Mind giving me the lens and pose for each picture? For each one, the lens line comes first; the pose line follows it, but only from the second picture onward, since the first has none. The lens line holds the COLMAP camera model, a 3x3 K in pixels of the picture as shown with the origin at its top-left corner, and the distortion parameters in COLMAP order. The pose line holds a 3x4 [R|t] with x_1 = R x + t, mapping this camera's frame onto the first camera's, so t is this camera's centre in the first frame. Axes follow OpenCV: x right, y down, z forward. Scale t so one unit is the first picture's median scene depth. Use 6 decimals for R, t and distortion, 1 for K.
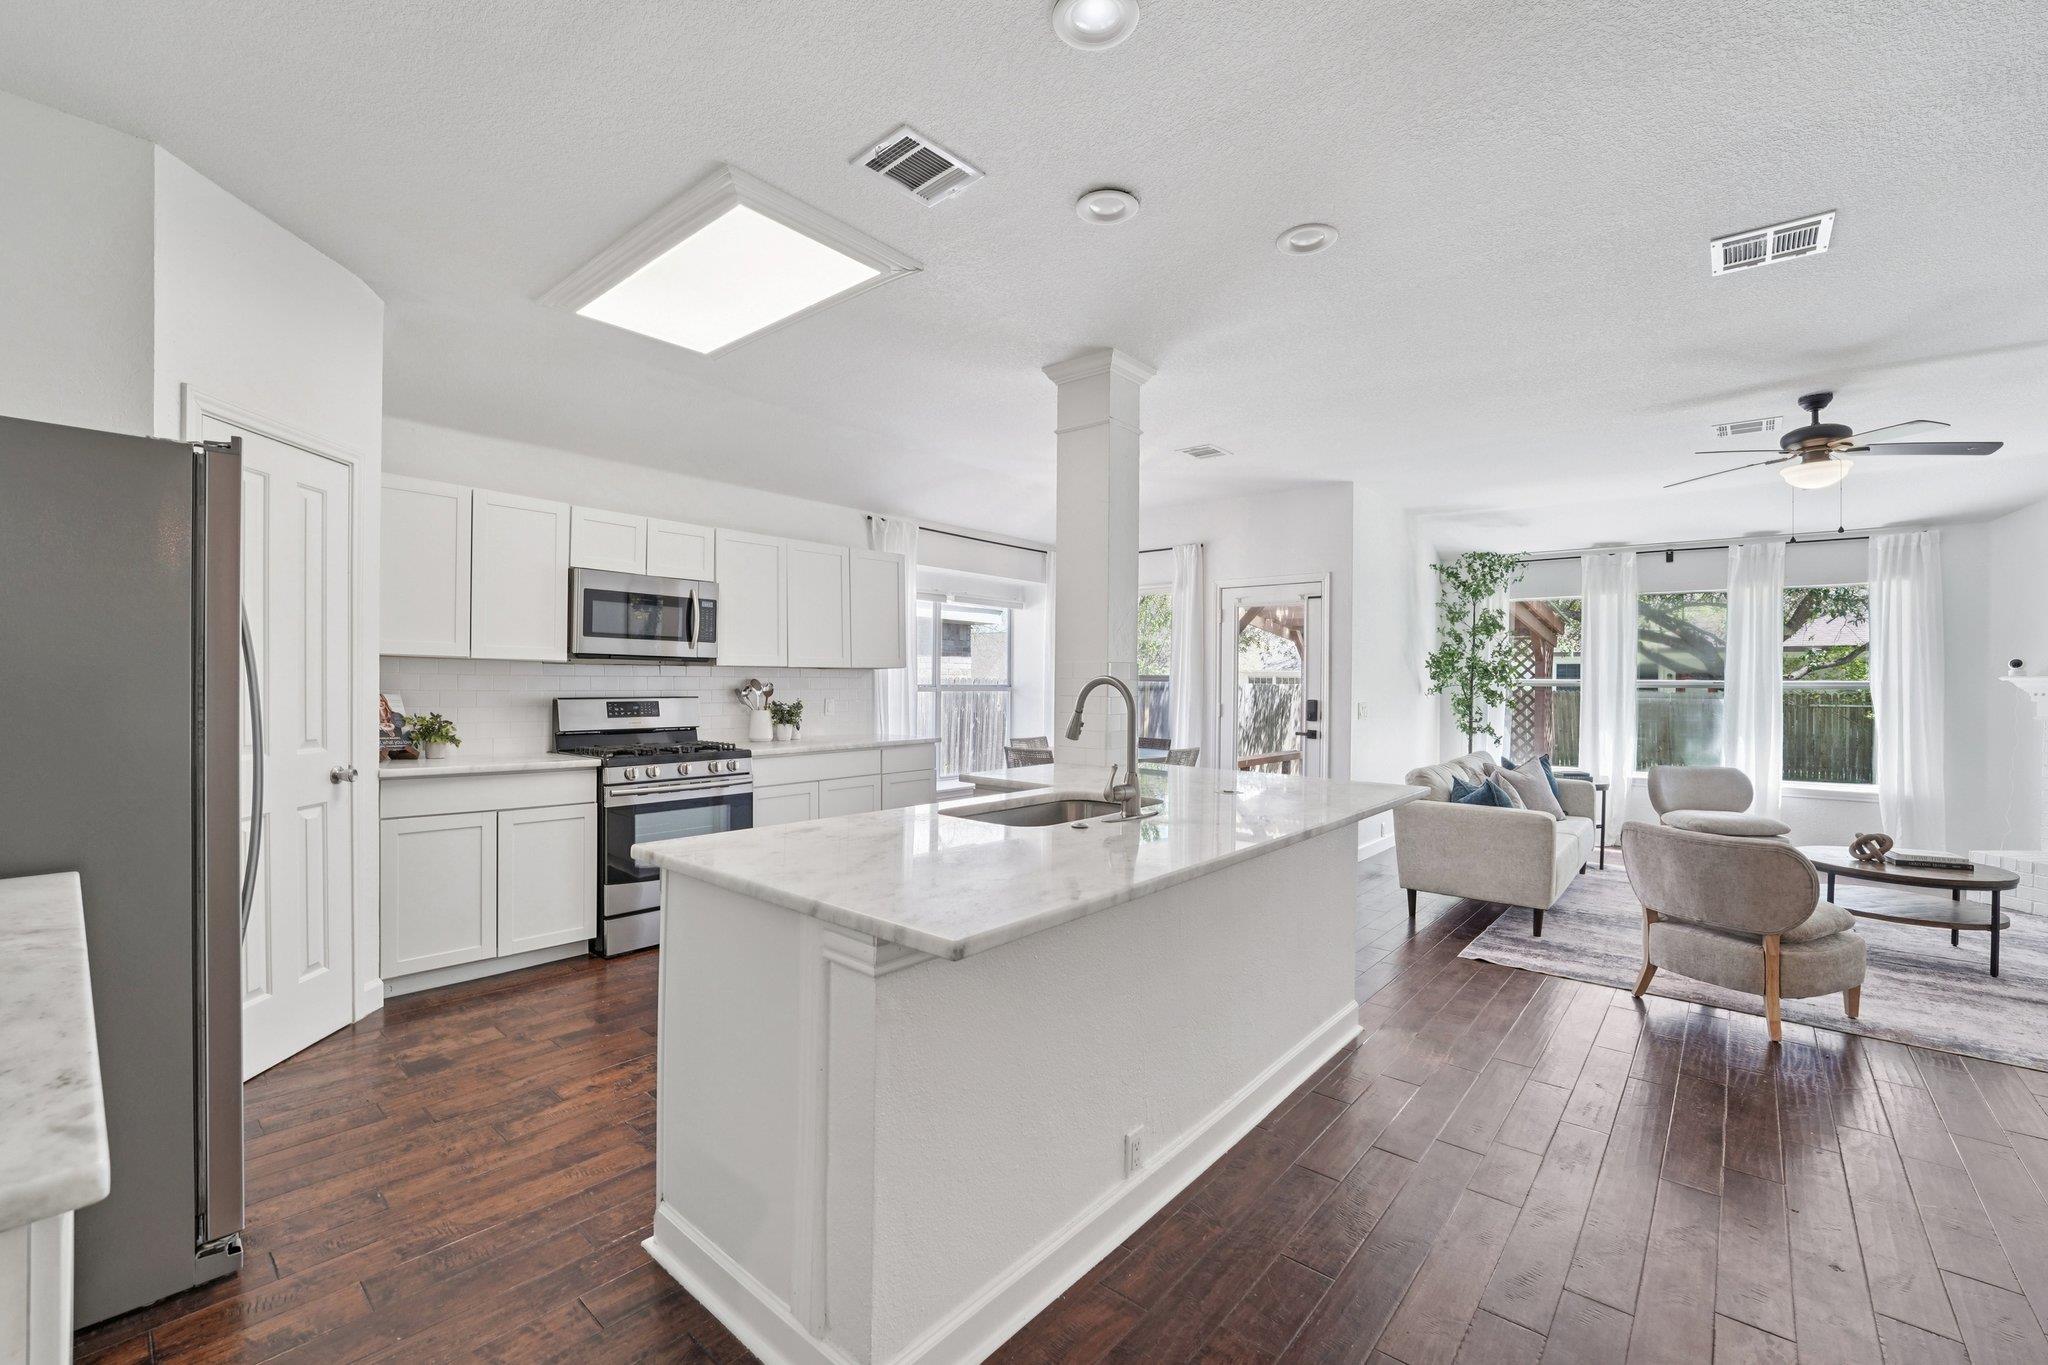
lens RADIAL K [[854.8, 0, 1025.4], [0, 854.8, 679.5], [0, 0, 1]] dist [-0.027831, 0.003432]
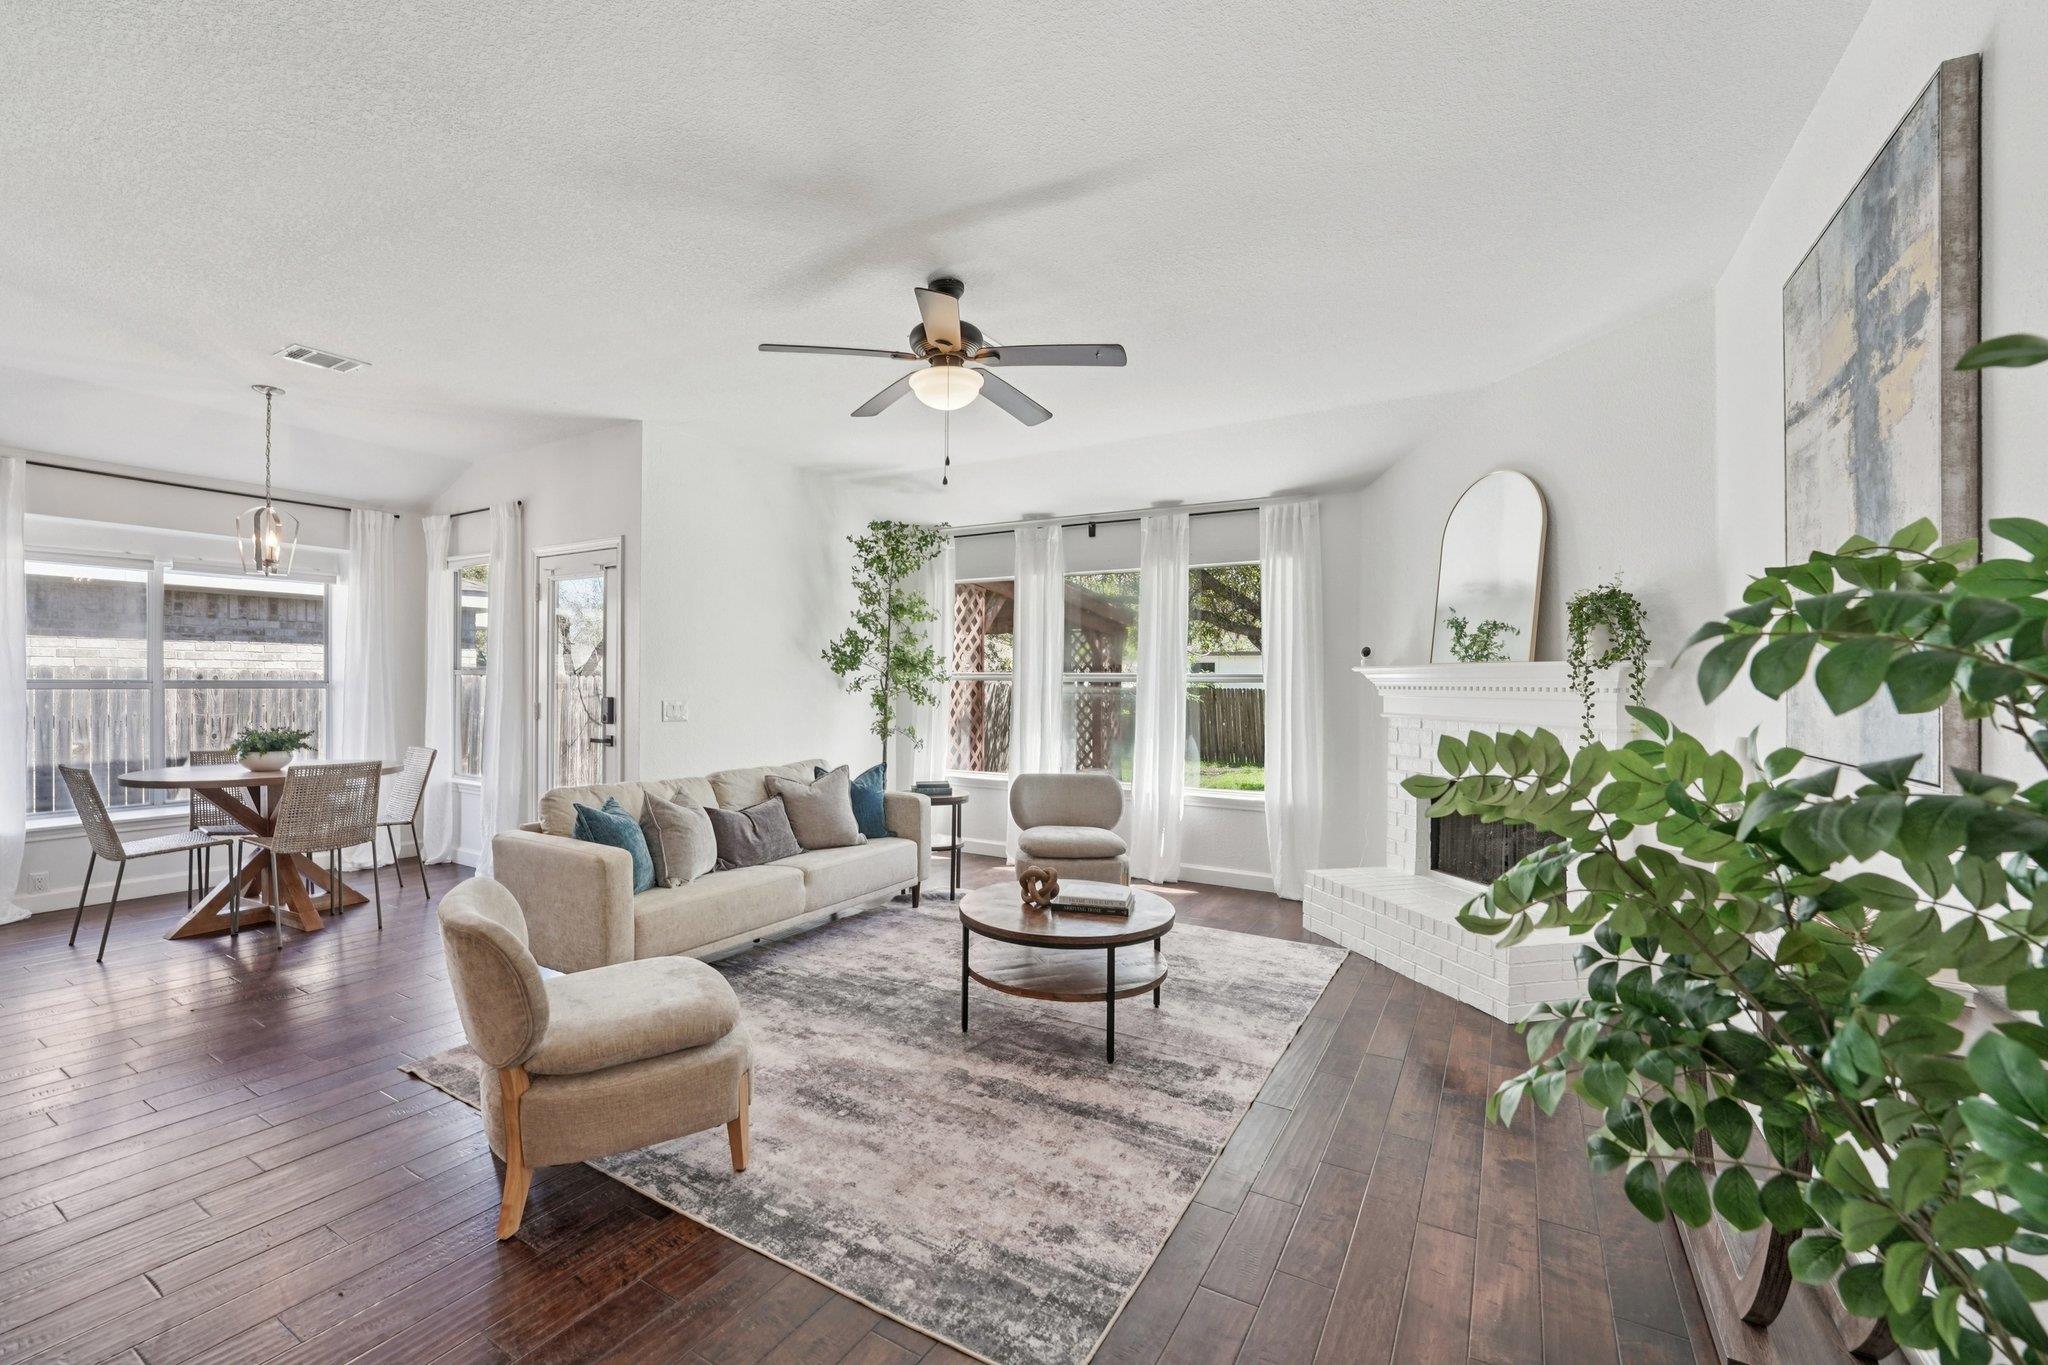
lens RADIAL K [[854.8, 0, 1012.7], [0, 854.8, 687.4], [0, 0, 1]] dist [-0.027831, 0.003432]
pose [[0.984351, -0.003110, 0.176192, 0.685823], [0.001612, 0.999961, 0.008646, 0.010445], [-0.176212, -0.008226, 0.984318, 0.188837]]
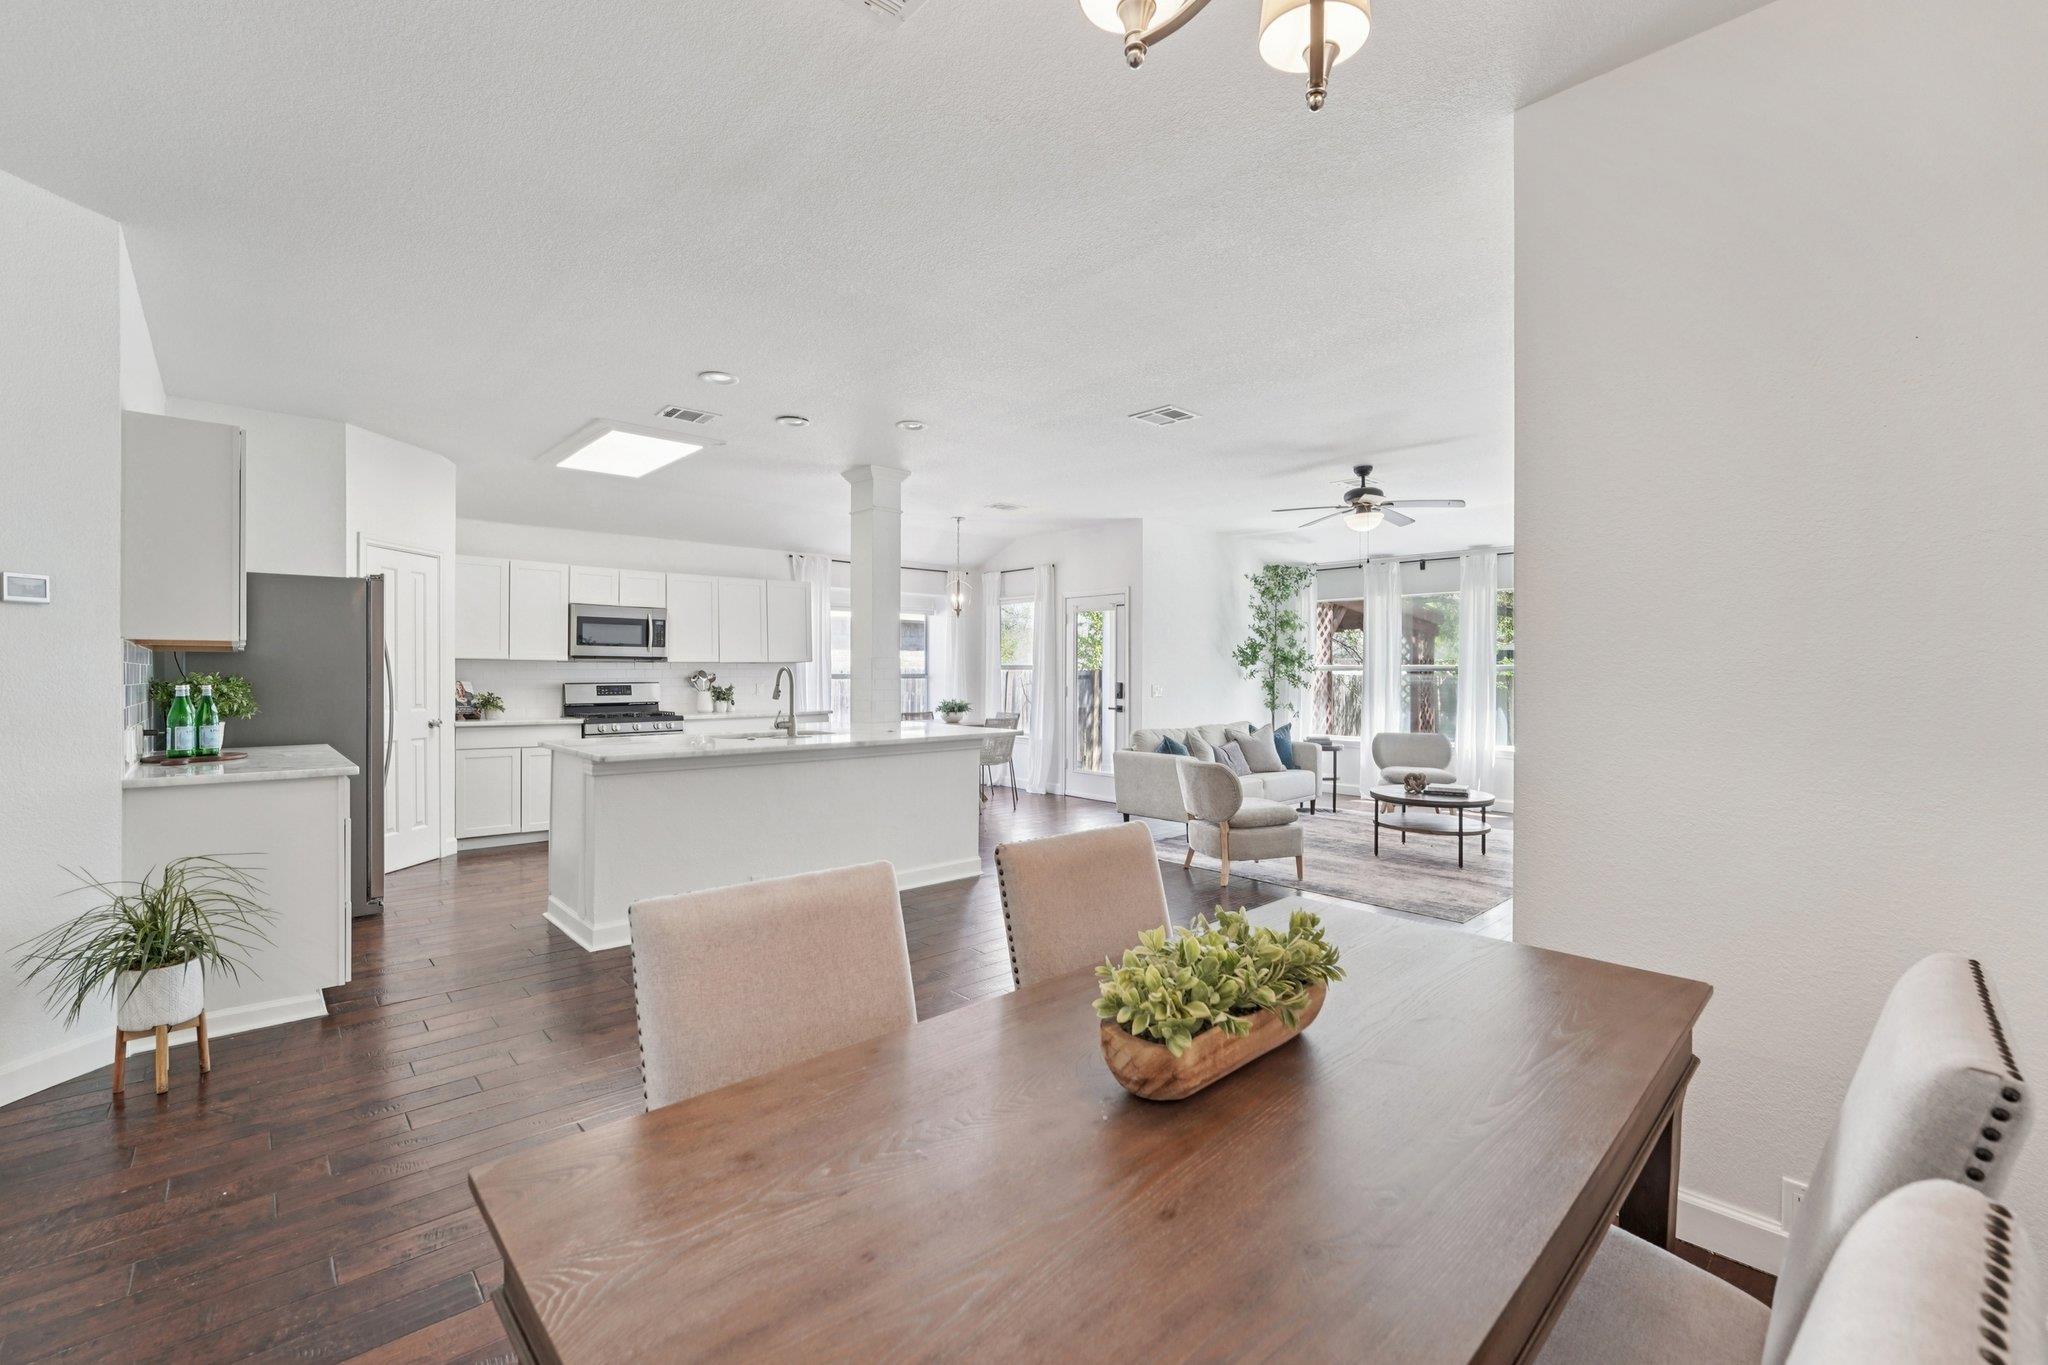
lens RADIAL K [[854.8, 0, 1018.1], [0, 854.8, 670.5], [0, 0, 1]] dist [-0.027831, 0.003432]
pose [[0.992443, -0.009288, -0.122359, 0.416048], [0.009342, 0.999956, -0.000129, 0.004568], [0.122354, -0.001015, 0.992486, -0.414649]]
